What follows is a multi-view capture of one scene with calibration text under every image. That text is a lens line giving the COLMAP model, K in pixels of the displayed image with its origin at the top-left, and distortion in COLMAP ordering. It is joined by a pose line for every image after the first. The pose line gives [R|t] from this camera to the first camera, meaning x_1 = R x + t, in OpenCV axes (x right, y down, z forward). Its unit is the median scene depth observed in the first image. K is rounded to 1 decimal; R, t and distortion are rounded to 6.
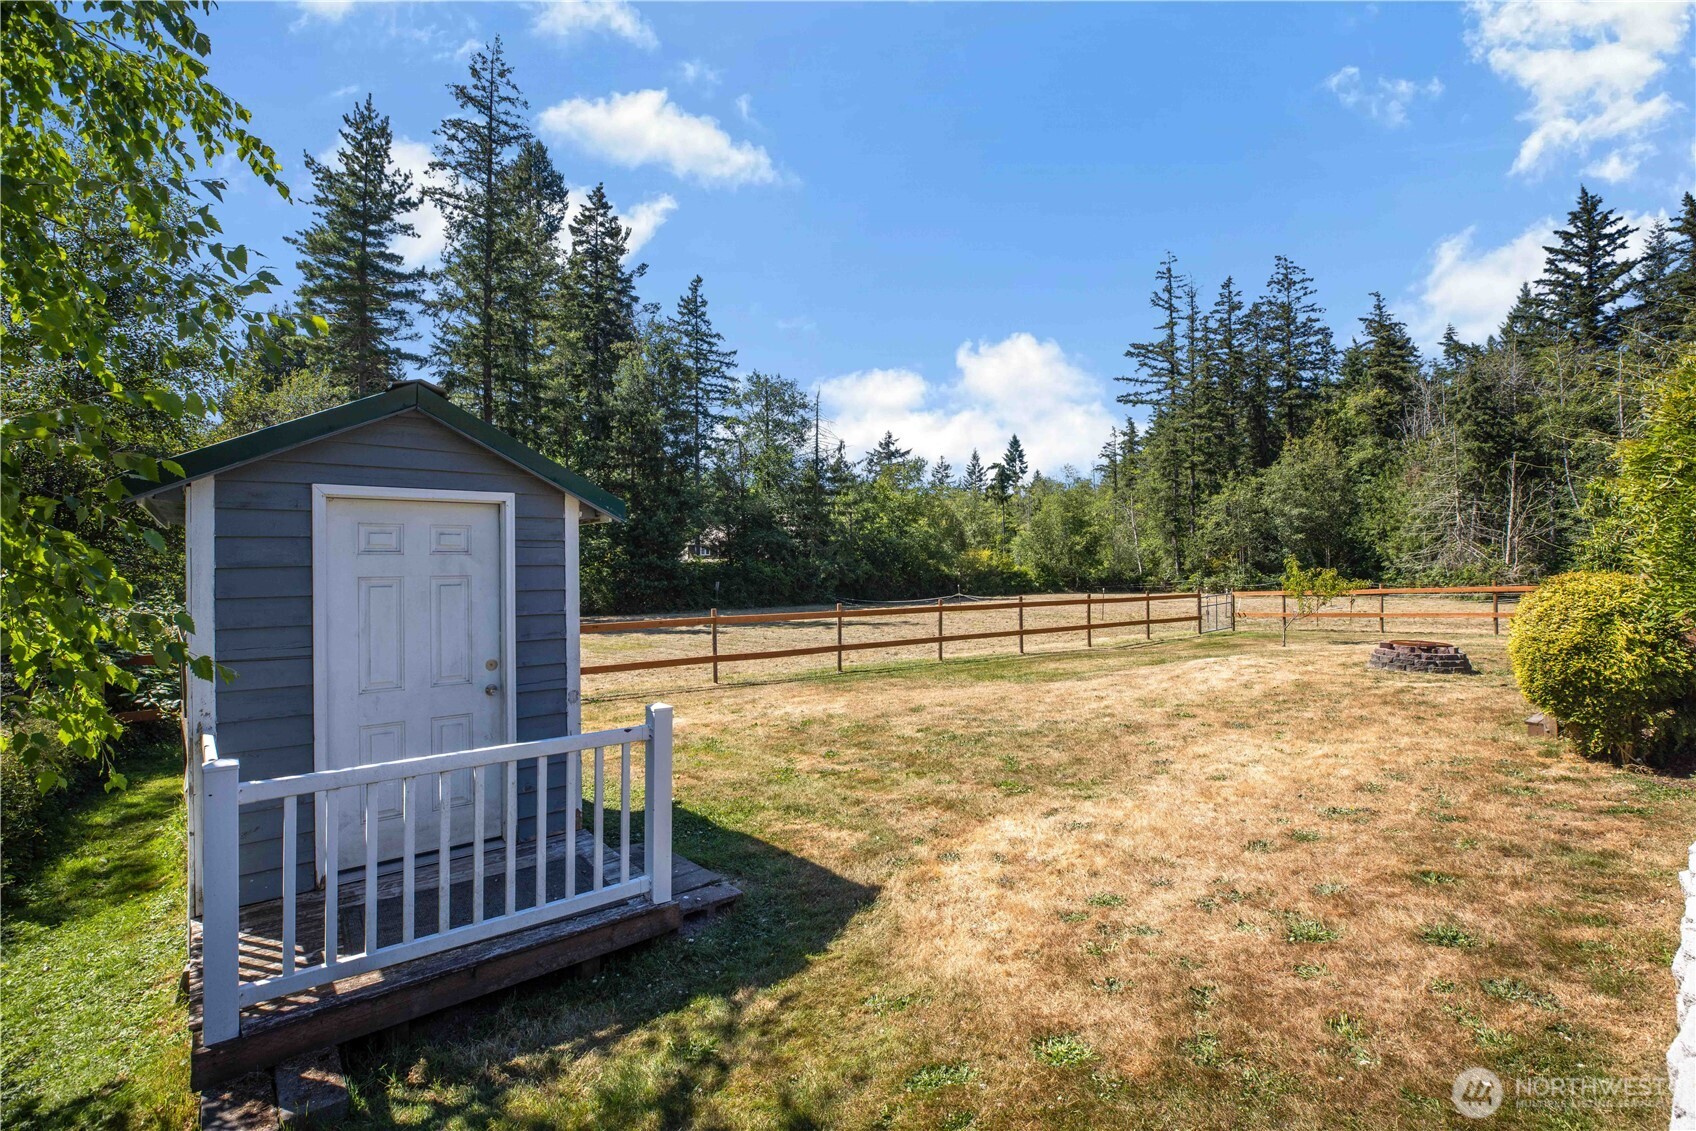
lens RADIAL K [[783.8, 0, 841.8], [0, 783.8, 562.8], [0, 0, 1]] dist [-0.047700, 0.016087]
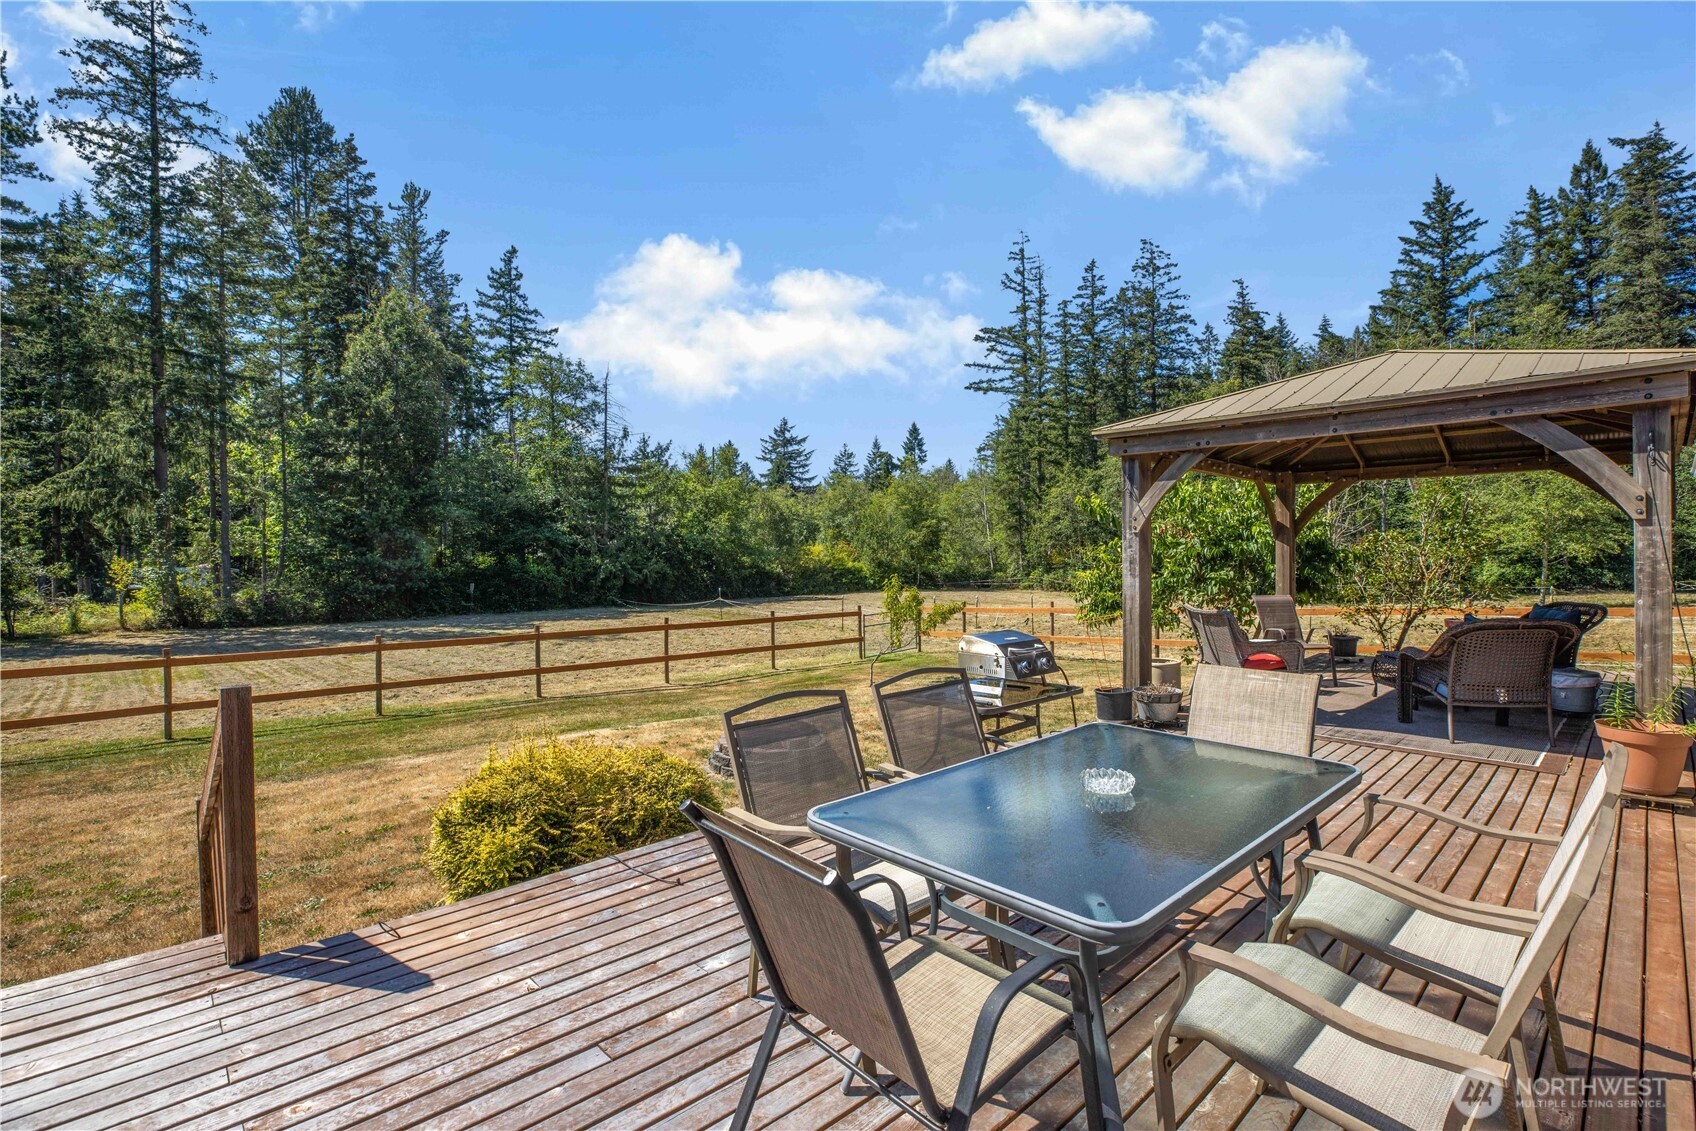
lens RADIAL K [[772.4, 0, 848.0], [0, 772.4, 565.5], [0, 0, 1]] dist [-0.045623, 0.014788]
pose [[0.997706, -0.000553, 0.067691, 0.146334], [-0.000978, 0.999745, 0.022582, -0.011733], [-0.067686, -0.022596, 0.997451, 0.065108]]
